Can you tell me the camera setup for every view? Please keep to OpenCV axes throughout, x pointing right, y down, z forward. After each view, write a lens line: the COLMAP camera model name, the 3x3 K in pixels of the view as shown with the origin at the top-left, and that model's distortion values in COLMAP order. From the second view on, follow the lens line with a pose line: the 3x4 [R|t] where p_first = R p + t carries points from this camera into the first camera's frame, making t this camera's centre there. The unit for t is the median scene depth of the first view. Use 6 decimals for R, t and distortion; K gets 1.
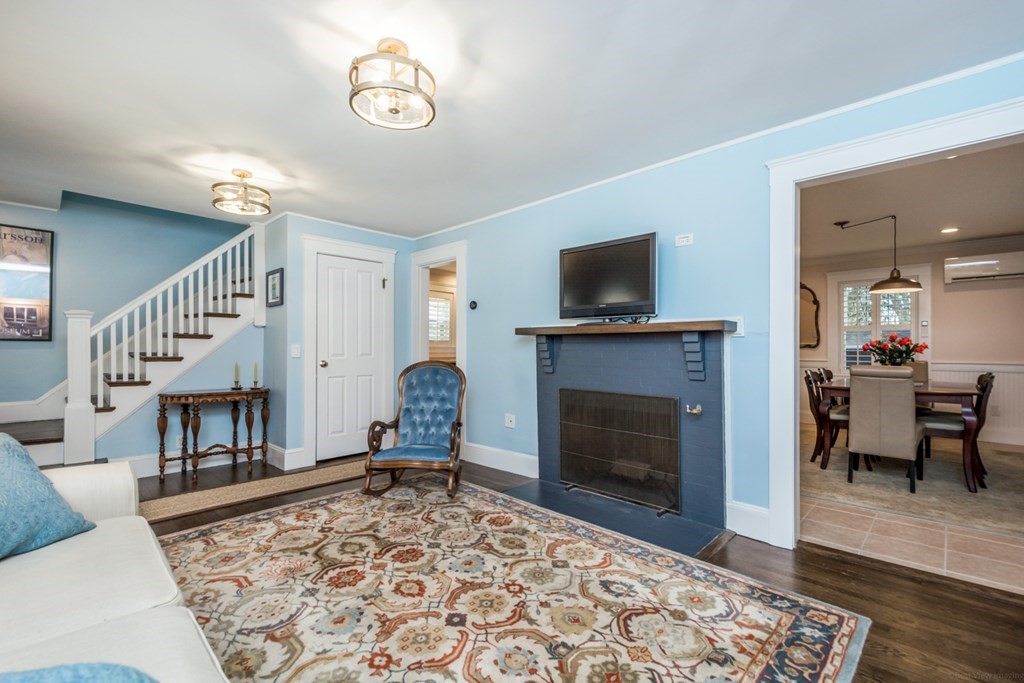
lens RADIAL K [[450.6, 0, 519.5], [0, 450.6, 347.4], [0, 0, 1]] dist [0.014809, -0.004145]
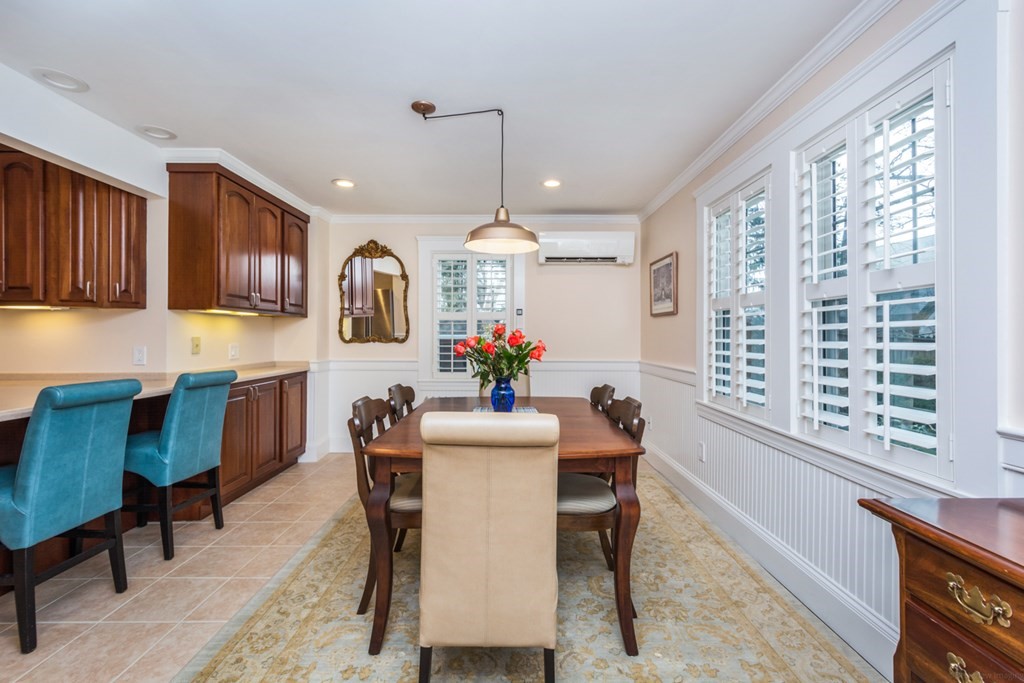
lens RADIAL K [[450.6, 0, 515.3], [0, 450.6, 335.3], [0, 0, 1]] dist [0.014809, -0.004145]
pose [[0.724226, -0.000023, 0.689563, 0.613824], [-0.002262, 0.999995, 0.002410, -0.022272], [-0.689559, -0.003305, 0.724222, 0.784988]]
